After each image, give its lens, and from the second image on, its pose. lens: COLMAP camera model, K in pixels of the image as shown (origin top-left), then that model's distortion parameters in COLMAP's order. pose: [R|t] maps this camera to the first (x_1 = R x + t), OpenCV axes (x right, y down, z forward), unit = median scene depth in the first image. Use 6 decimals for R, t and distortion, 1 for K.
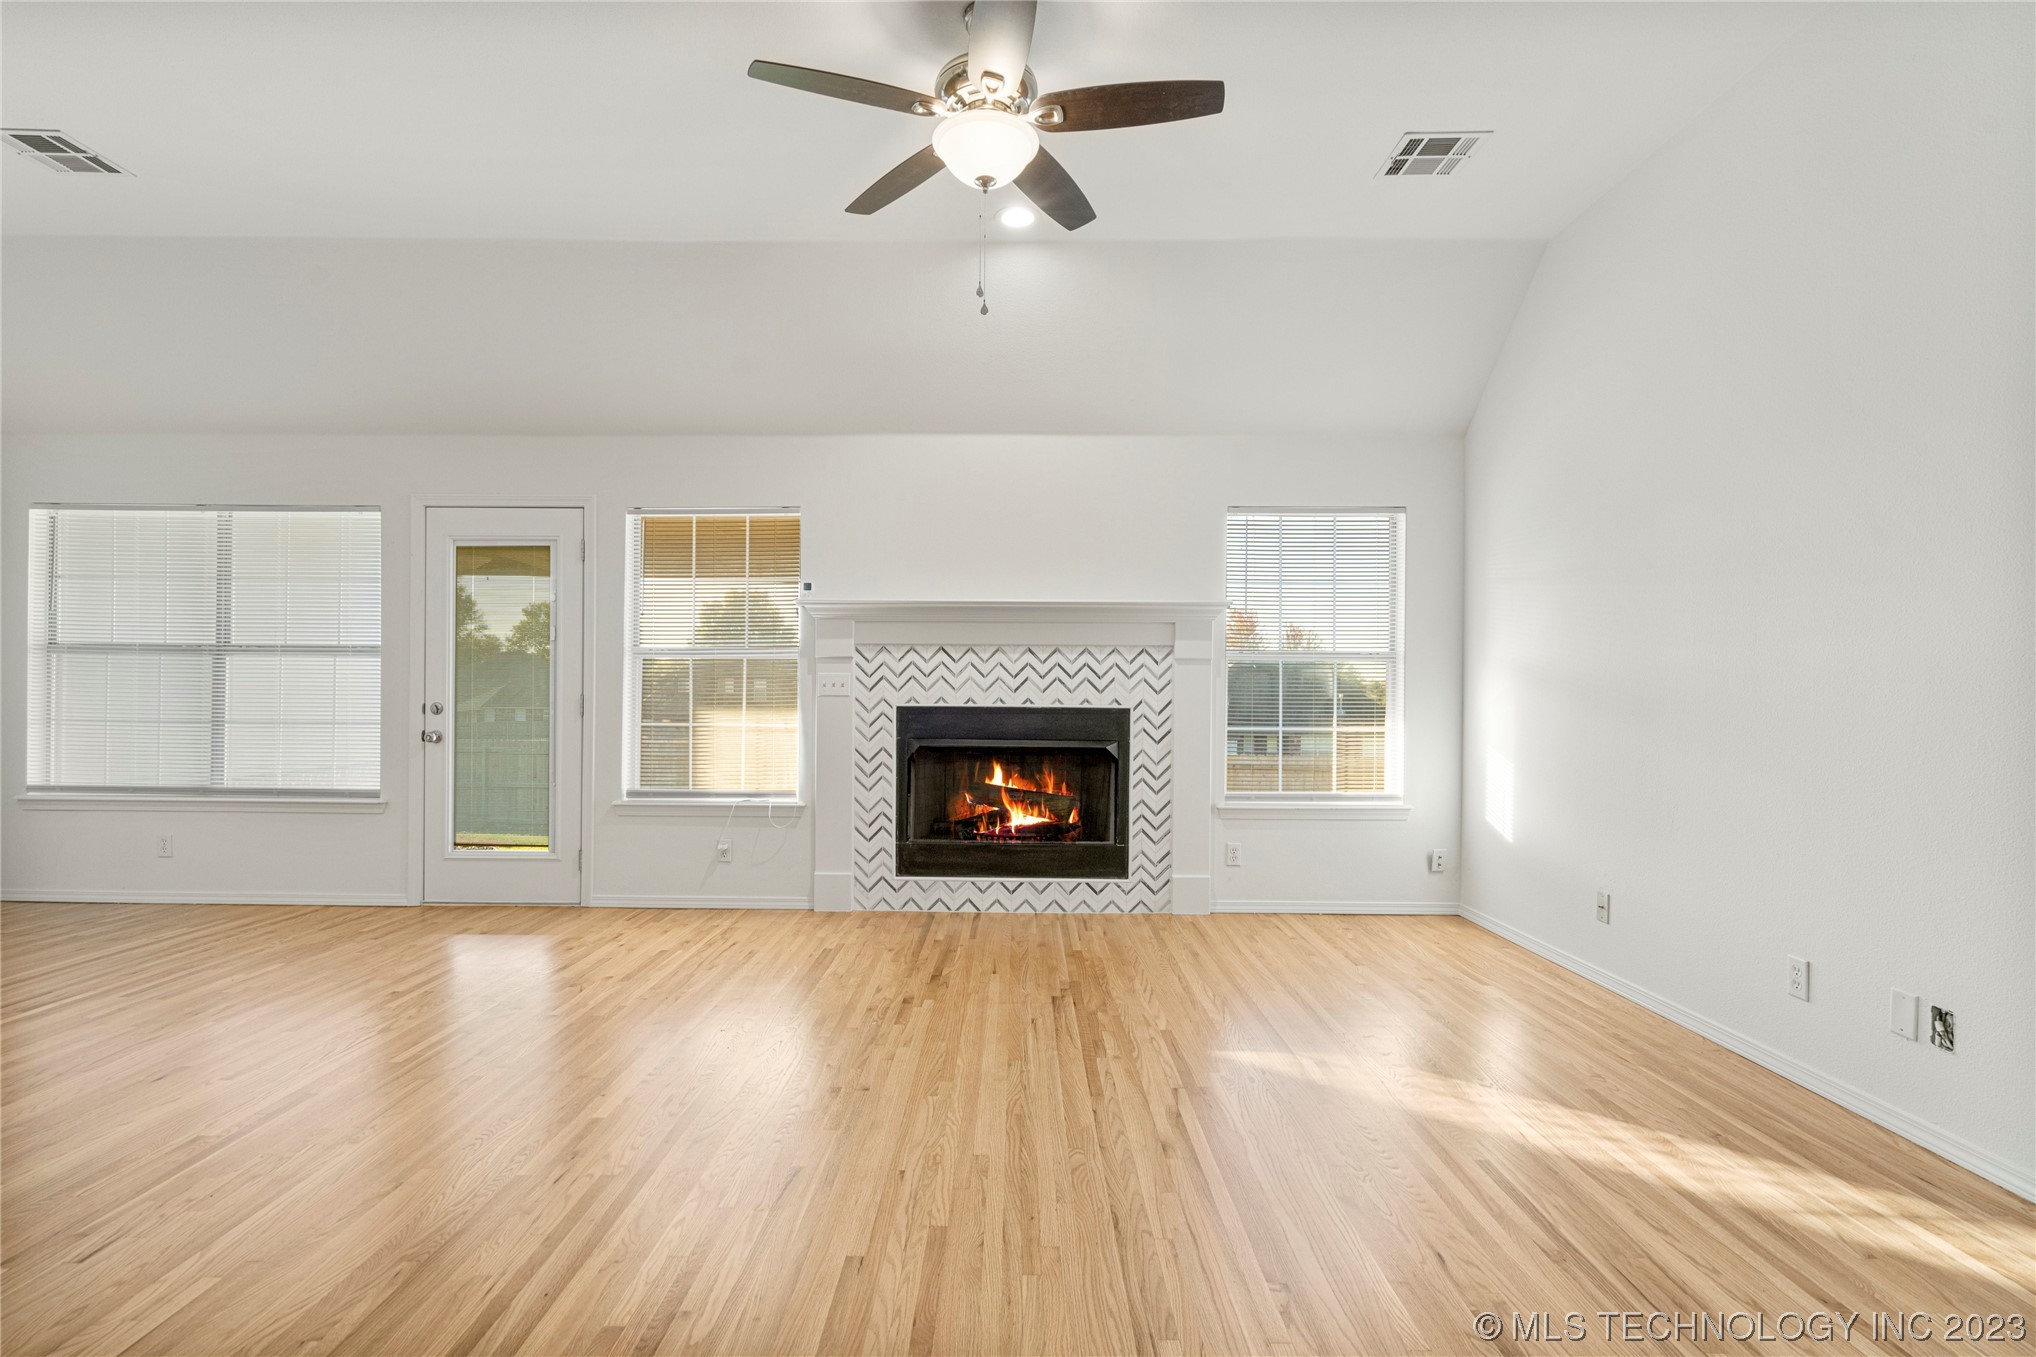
lens RADIAL K [[957.3, 0, 996.5], [0, 957.3, 691.5], [0, 0, 1]] dist [0.000984, 0.001871]
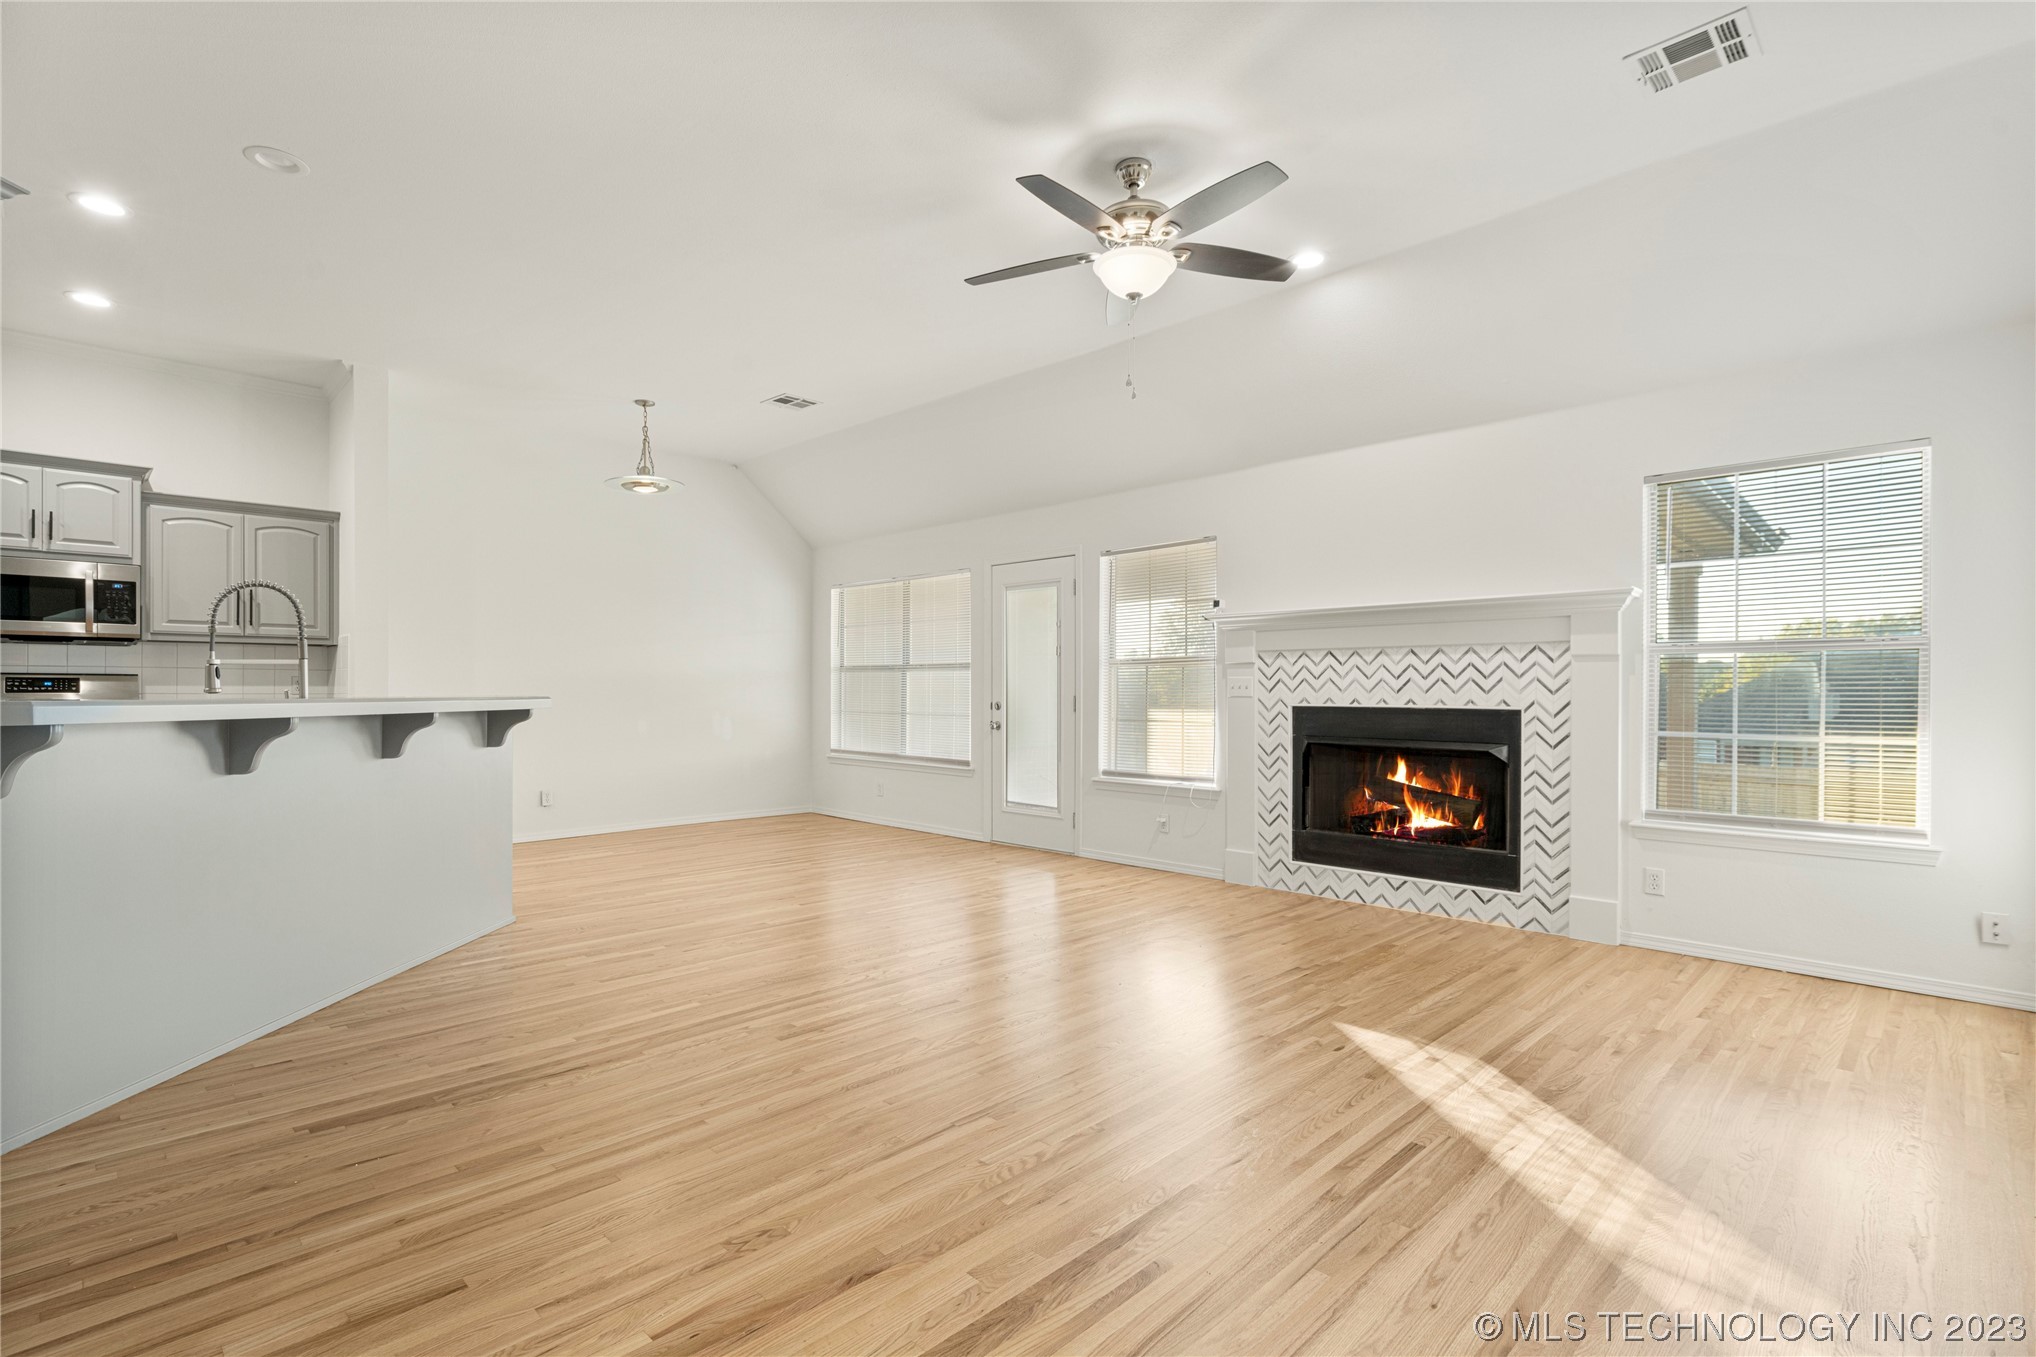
lens RADIAL K [[957.3, 0, 996.1], [0, 957.3, 688.4], [0, 0, 1]] dist [0.000984, 0.001871]
pose [[0.713094, -0.006551, -0.701038, 0.426667], [0.001480, 0.999968, -0.007839, 0.003101], [0.701067, 0.004552, 0.713081, -0.025927]]
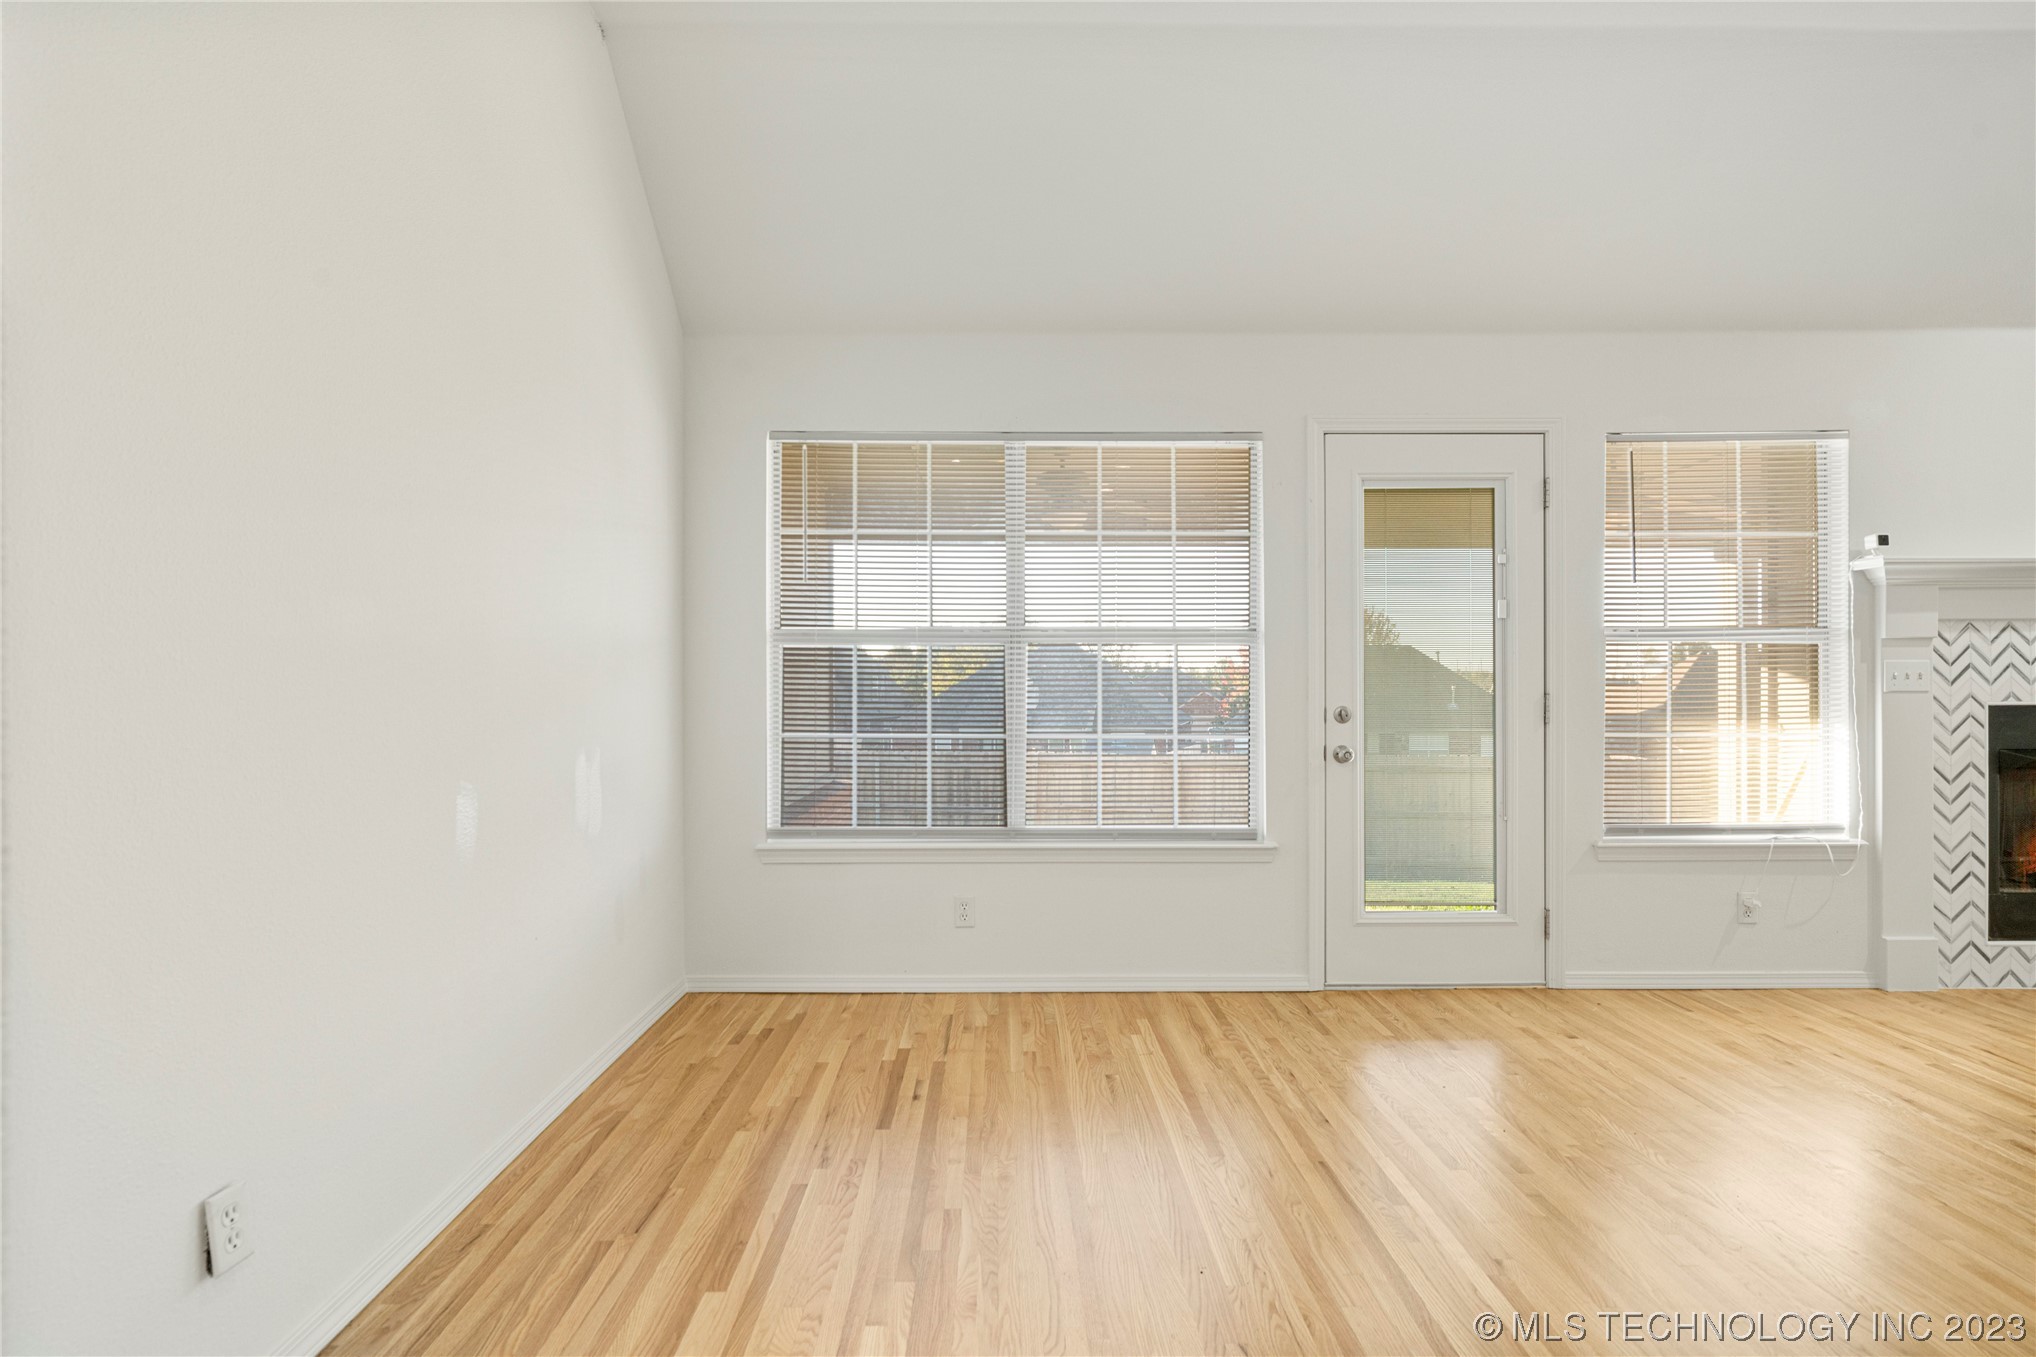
lens RADIAL K [[1072.7, 0, 1015.2], [0, 1072.7, 687.4], [0, 0, 1]] dist [-0.001311, -0.000633]
pose [[0.999821, -0.009456, 0.016392, -0.852073], [0.009534, 0.999944, -0.004662, -0.001326], [-0.016347, 0.004818, 0.999855, 0.203687]]
